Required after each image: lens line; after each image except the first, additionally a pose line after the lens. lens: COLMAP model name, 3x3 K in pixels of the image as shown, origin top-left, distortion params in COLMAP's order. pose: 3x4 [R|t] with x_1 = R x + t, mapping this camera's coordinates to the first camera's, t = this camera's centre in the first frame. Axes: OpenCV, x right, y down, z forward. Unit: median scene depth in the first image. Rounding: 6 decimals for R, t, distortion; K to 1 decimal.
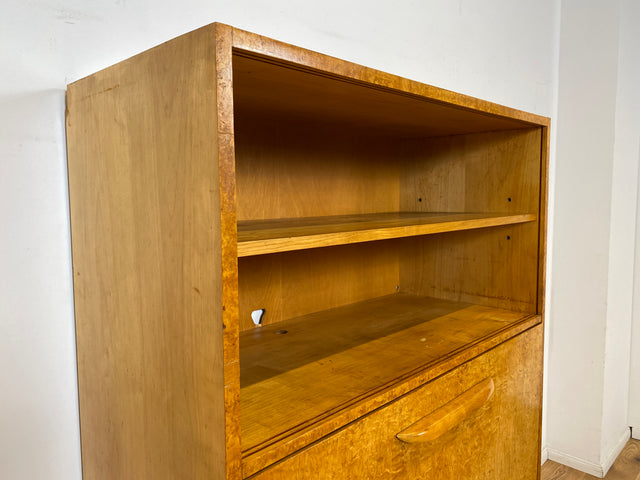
lens RADIAL K [[487.4, 0, 313.9], [0, 487.4, 238.2], [0, 0, 1]] dist [0.053794, -0.053811]
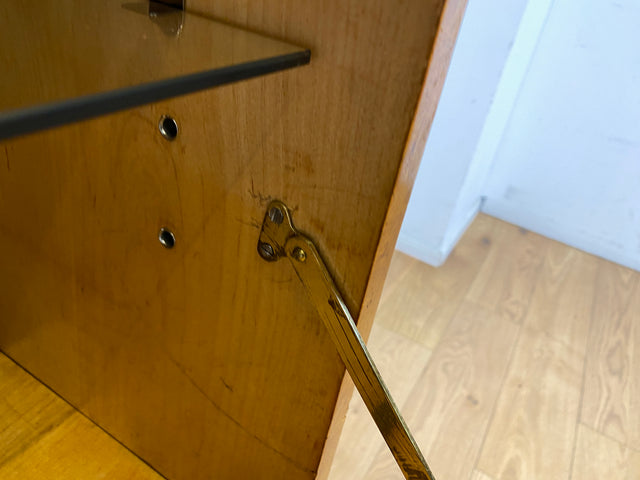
lens RADIAL K [[486.2, 0, 316.6], [0, 486.2, 237.1], [0, 0, 1]] dist [0.055917, -0.067356]
pose [[0.957656, 0.010179, 0.287736, 0.566171], [-0.145045, 0.880351, 0.451601, 0.416058], [-0.248711, -0.474213, 0.844550, 1.256168]]
